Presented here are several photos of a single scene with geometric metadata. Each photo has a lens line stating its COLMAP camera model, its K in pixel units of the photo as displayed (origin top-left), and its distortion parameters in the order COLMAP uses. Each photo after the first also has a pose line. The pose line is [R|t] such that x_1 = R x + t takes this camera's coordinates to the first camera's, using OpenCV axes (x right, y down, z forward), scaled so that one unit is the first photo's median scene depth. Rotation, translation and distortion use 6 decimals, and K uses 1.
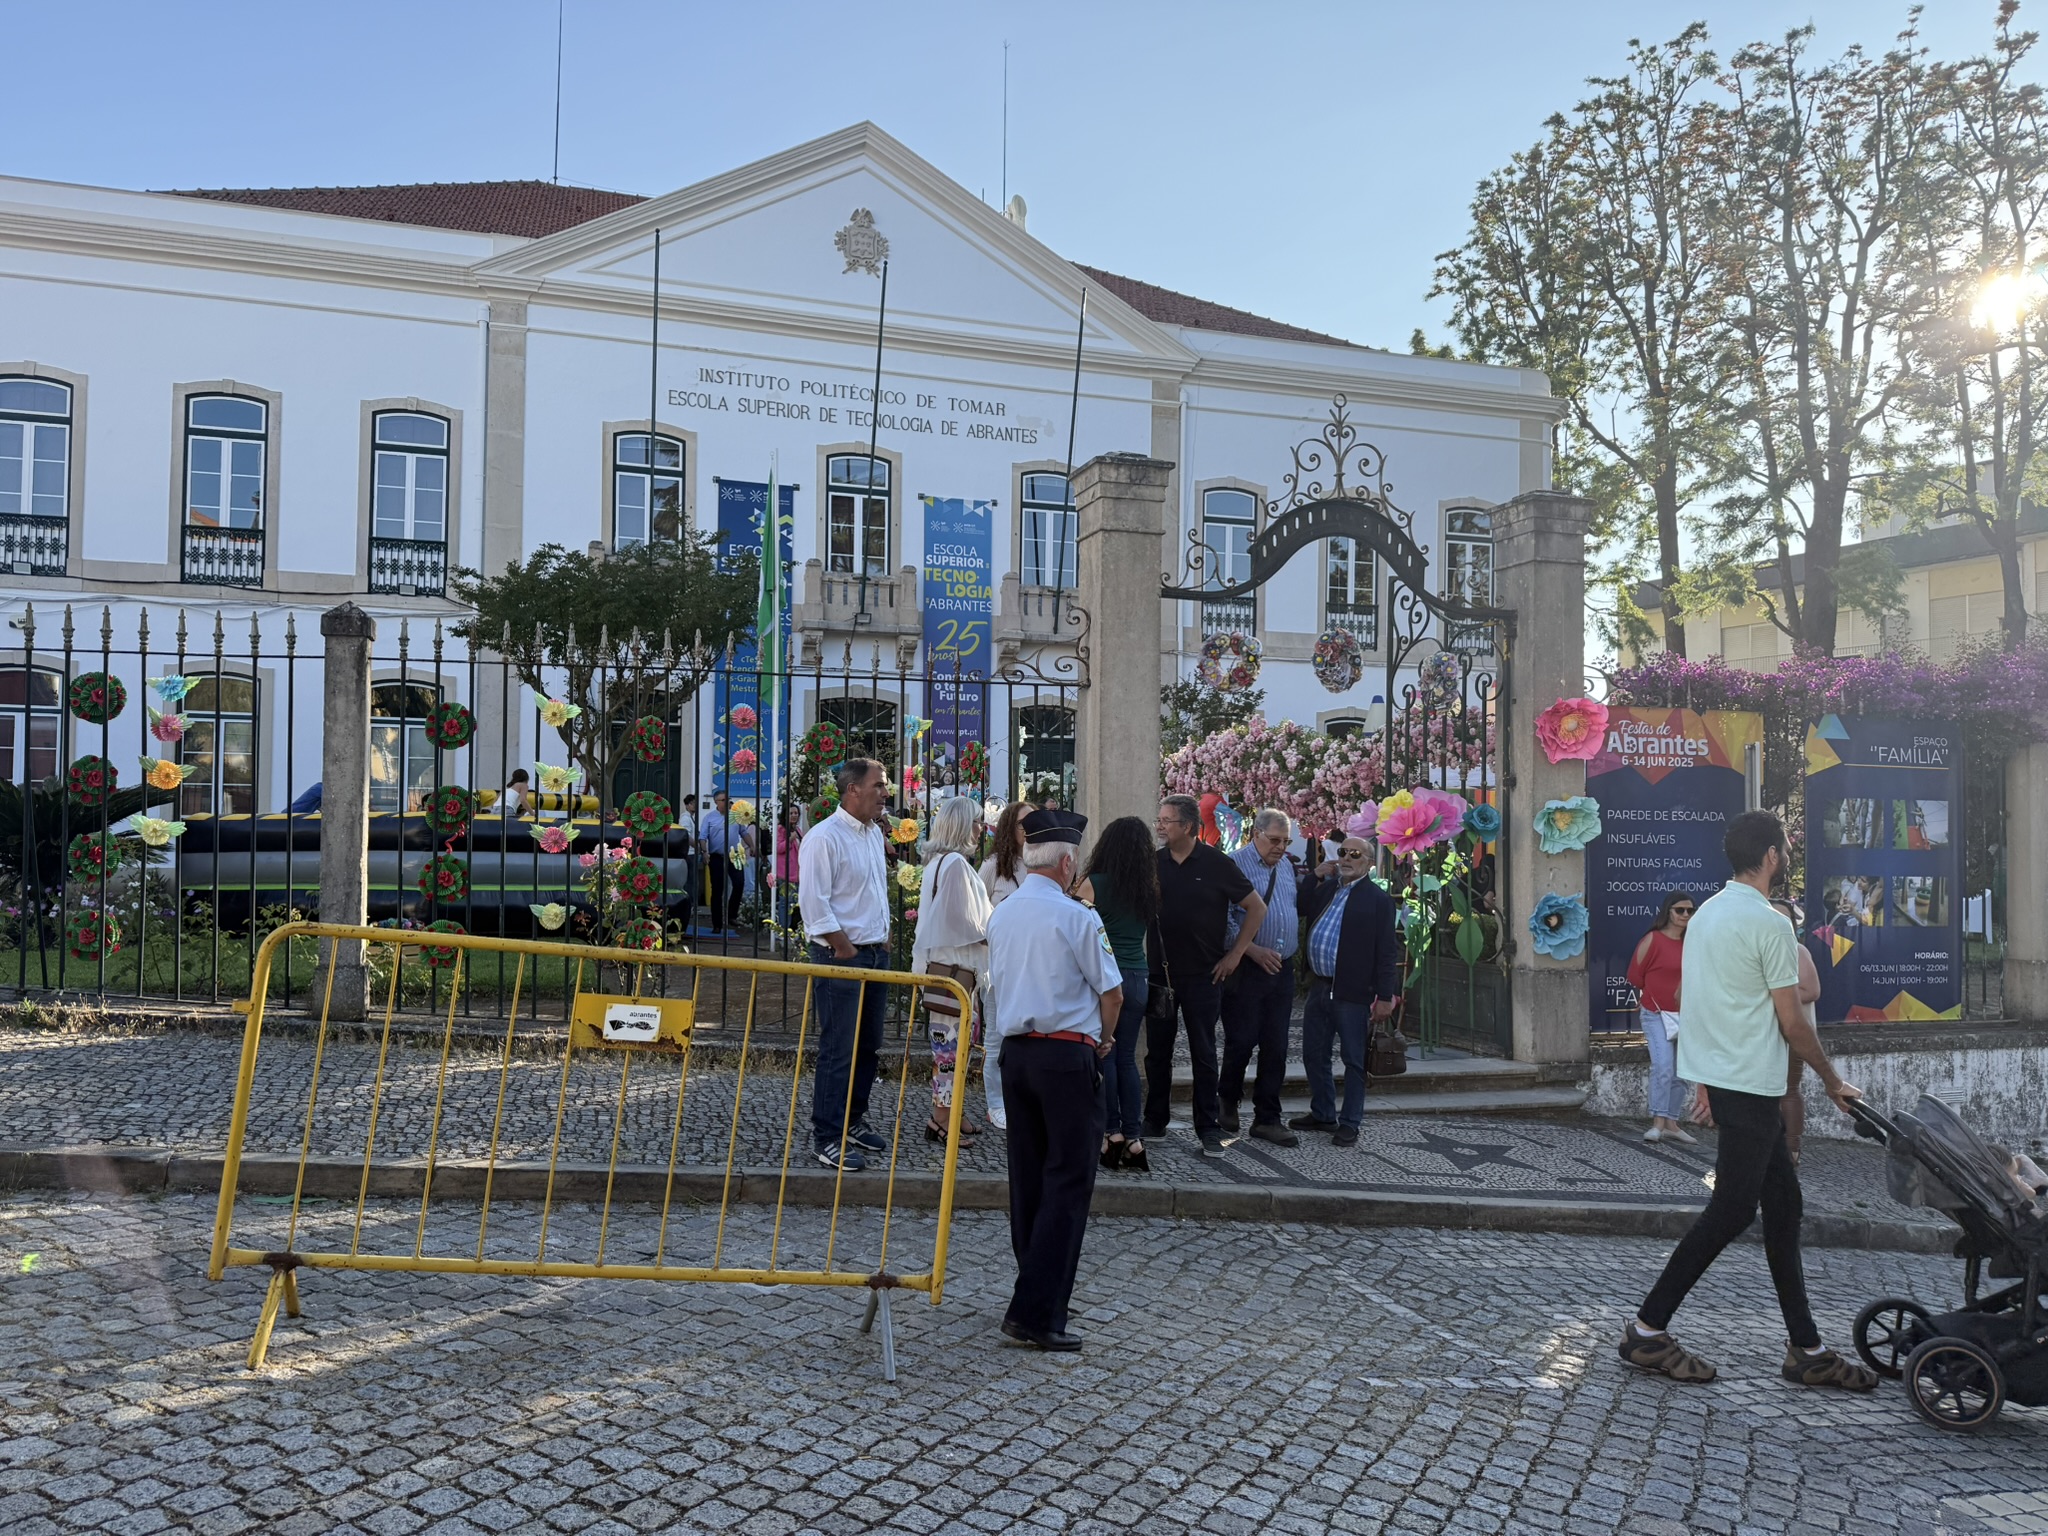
lens RADIAL K [[1450.7, 0, 1024.9], [0, 1450.7, 824.5], [0, 0, 1]] dist [-0.005027, -0.002936]
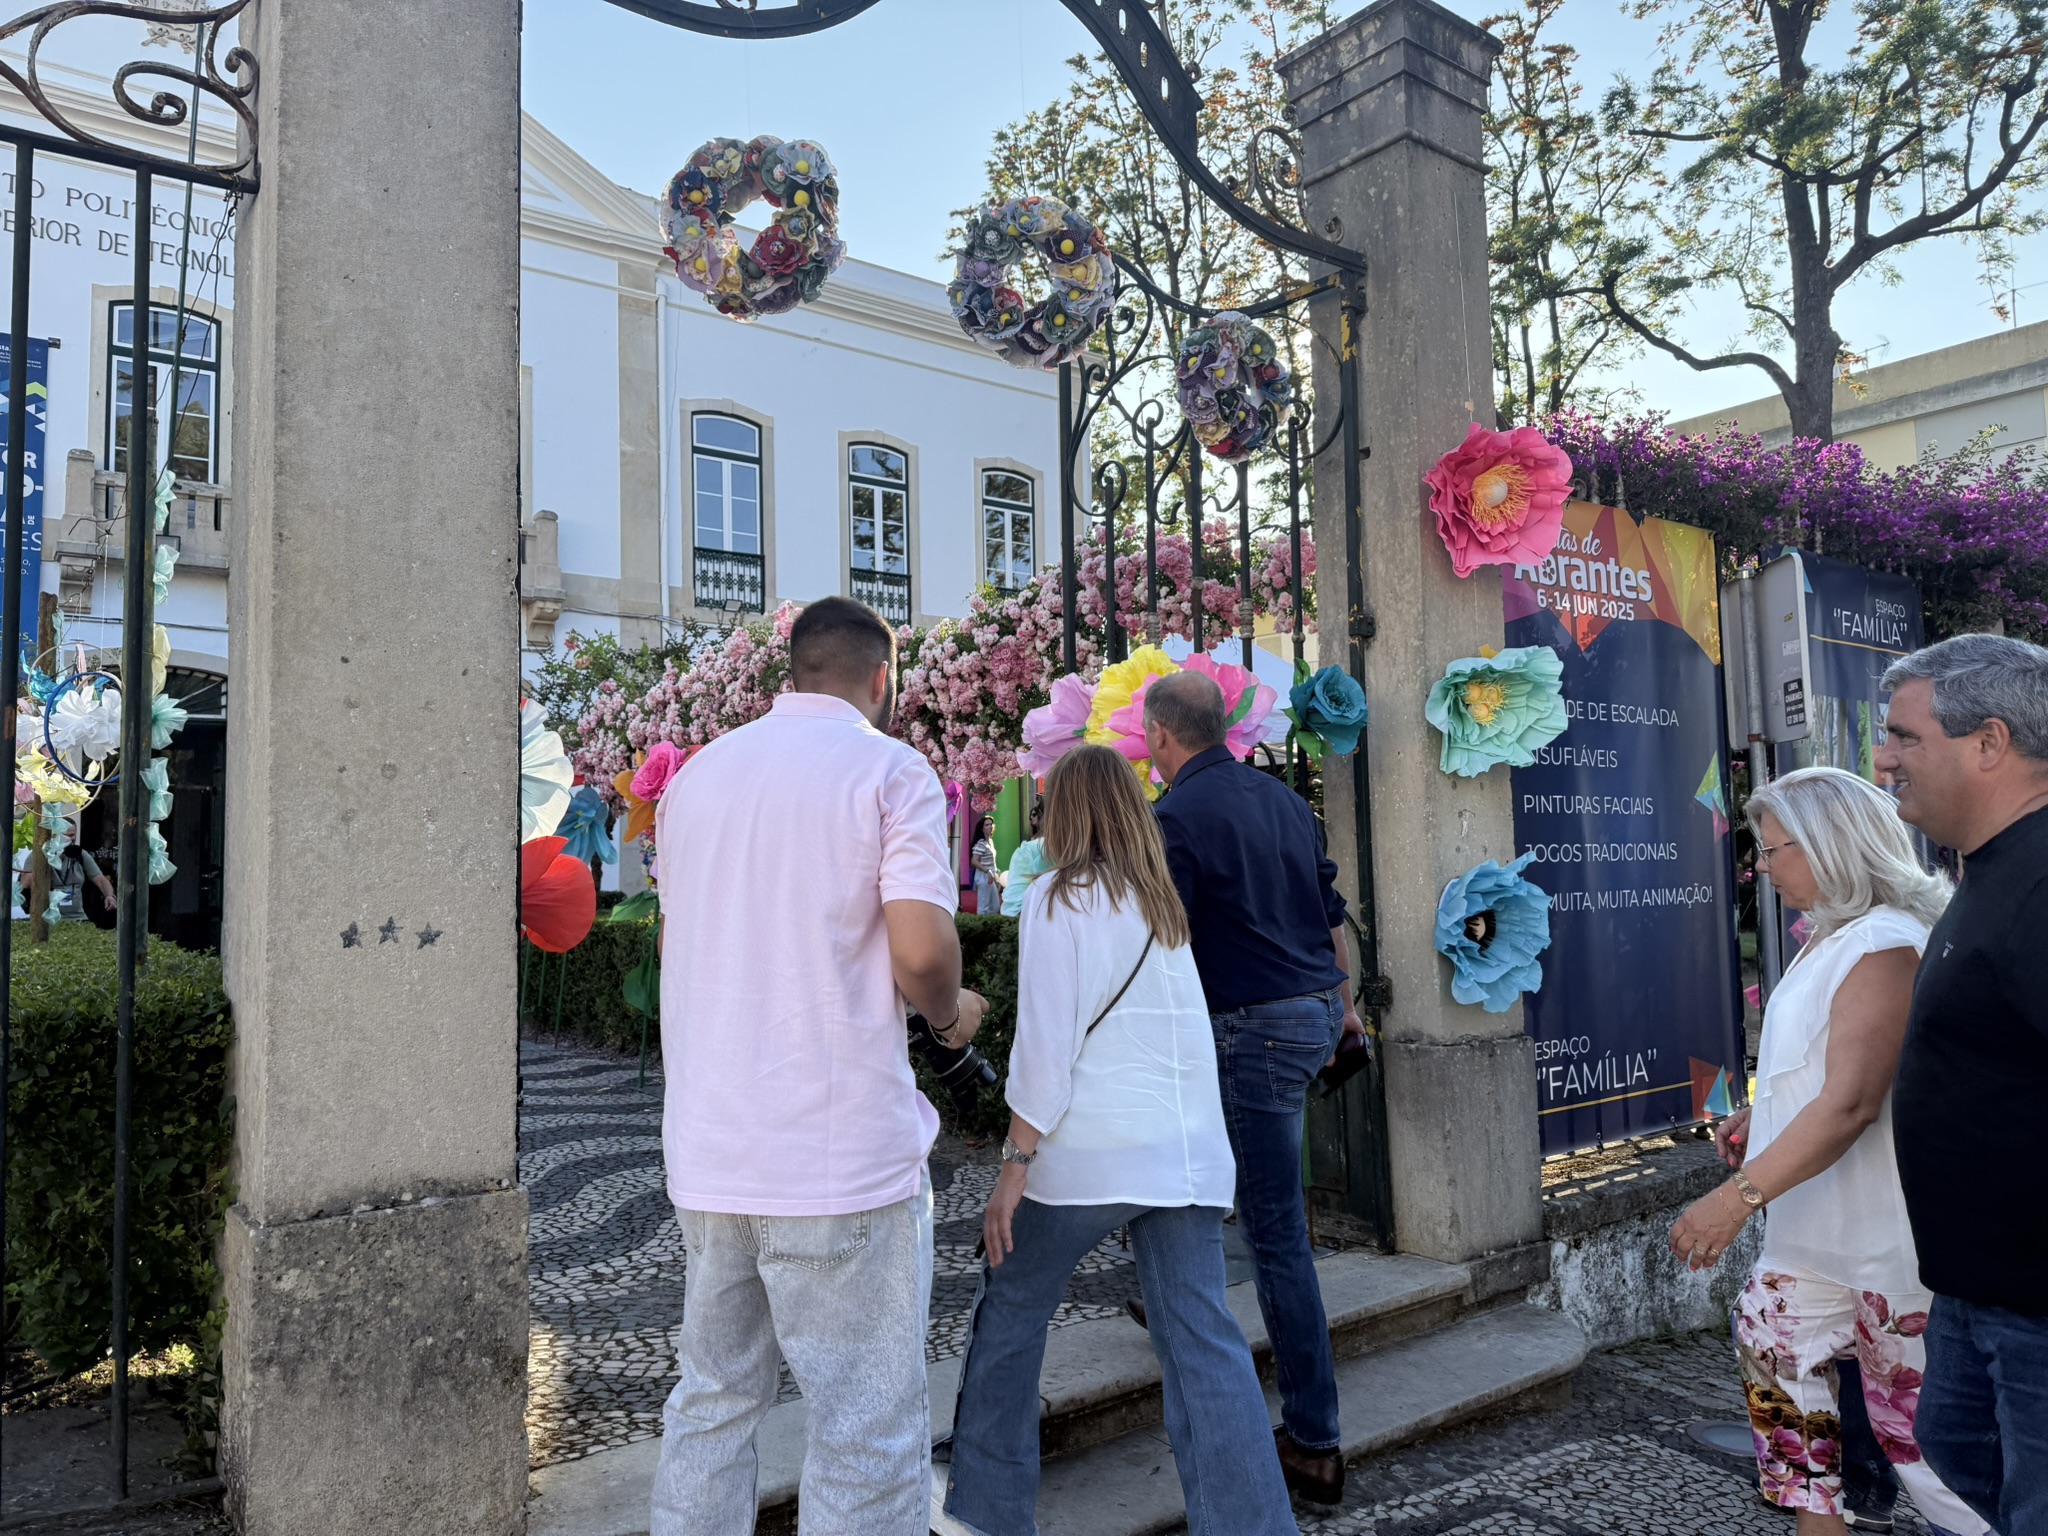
lens RADIAL K [[1437.2, 0, 1024.0], [0, 1437.2, 768.0], [0, 0, 1]] dist [0.036152, -0.062310]
pose [[0.941926, -0.012256, 0.335596, 0.053813], [0.036989, 0.997040, -0.067406, 0.028663], [-0.333776, 0.075905, 0.939591, 0.413701]]
